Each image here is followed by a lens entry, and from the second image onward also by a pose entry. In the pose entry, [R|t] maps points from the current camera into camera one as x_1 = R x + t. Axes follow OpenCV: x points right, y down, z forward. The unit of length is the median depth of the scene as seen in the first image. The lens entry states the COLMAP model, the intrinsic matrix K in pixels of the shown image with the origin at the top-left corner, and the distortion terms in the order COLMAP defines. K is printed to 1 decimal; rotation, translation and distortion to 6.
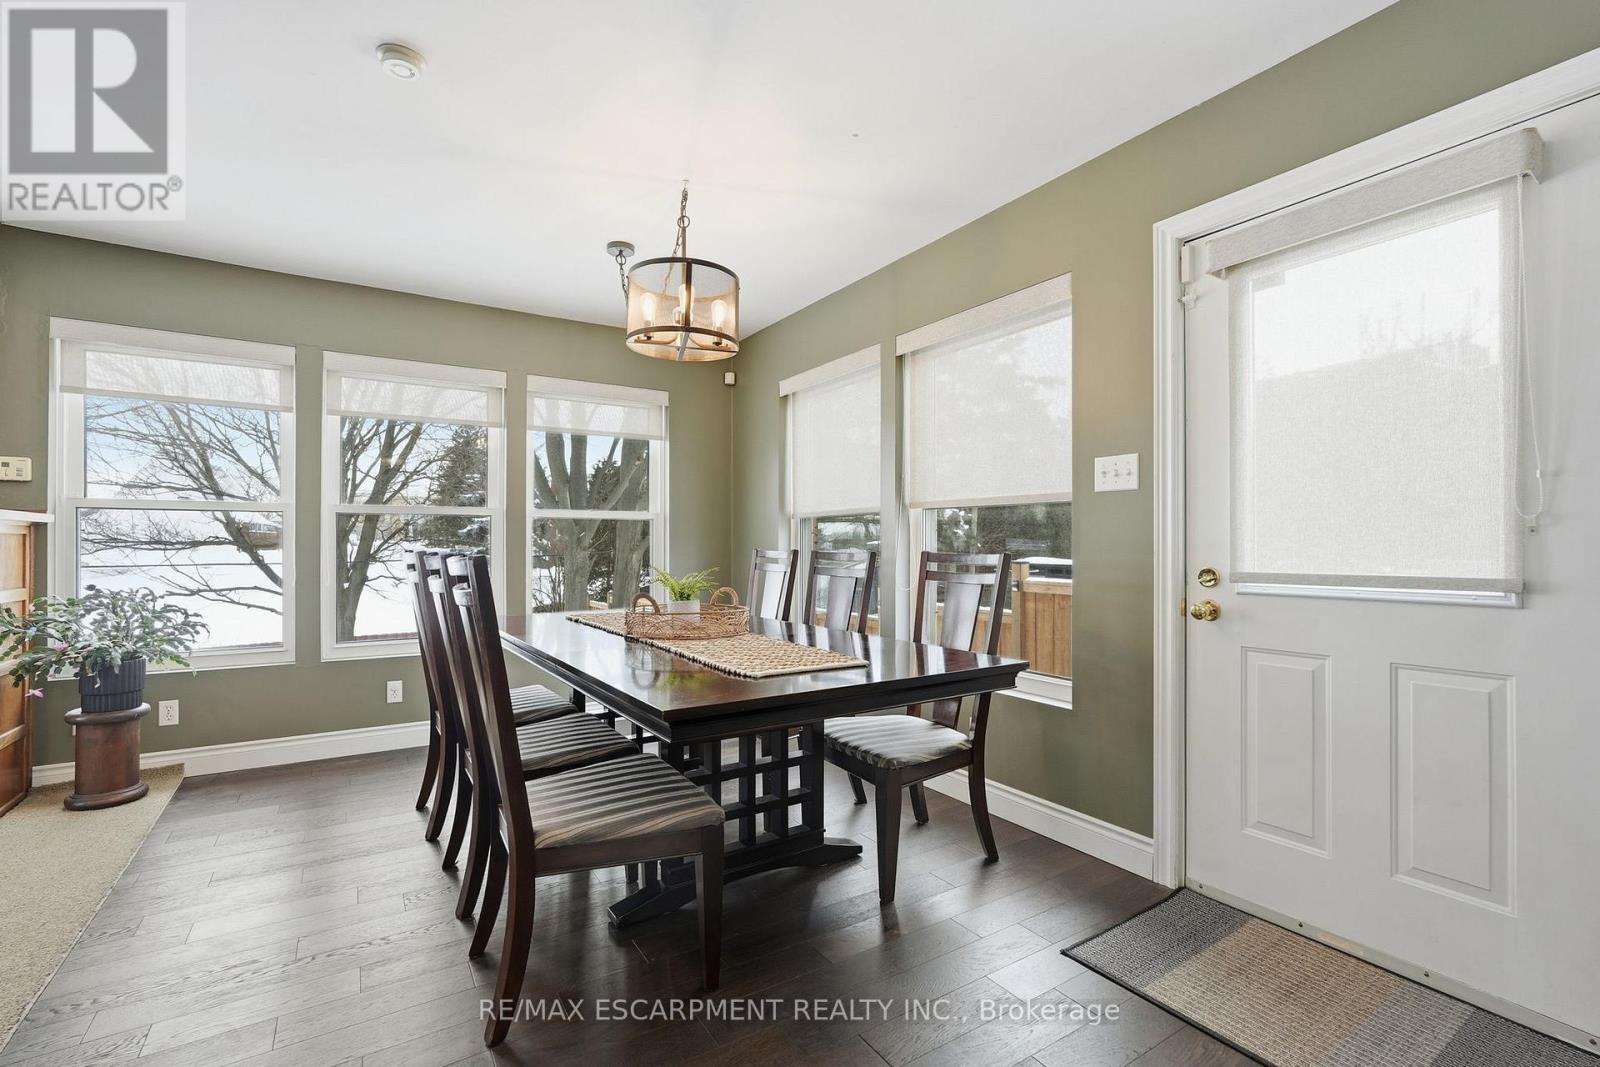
lens RADIAL K [[699.0, 0, 798.1], [0, 699.0, 545.4], [0, 0, 1]] dist [-0.007419, 0.000608]
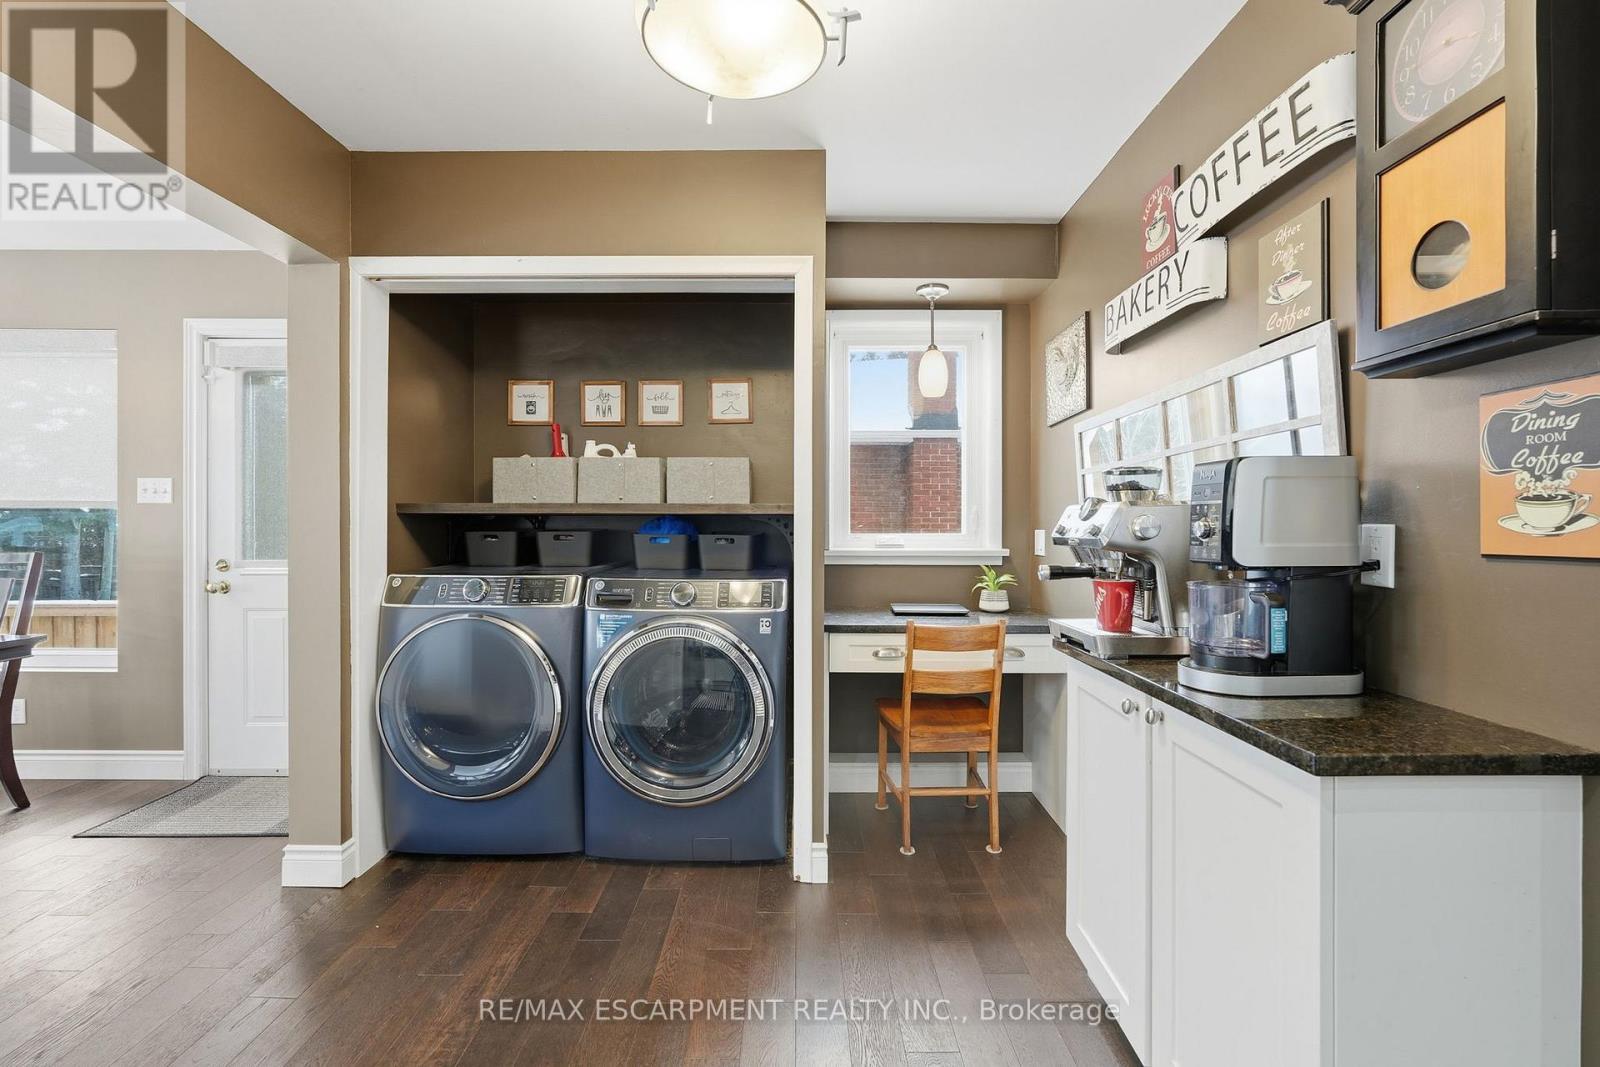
lens RADIAL K [[699.0, 0, 808.9], [0, 699.0, 536.0], [0, 0, 1]] dist [-0.007419, 0.000608]
pose [[0.528777, -0.001611, 0.848759, -0.019356], [-0.003061, 0.999988, 0.003805, -0.026342], [-0.848756, -0.004610, 0.528765, -0.841135]]
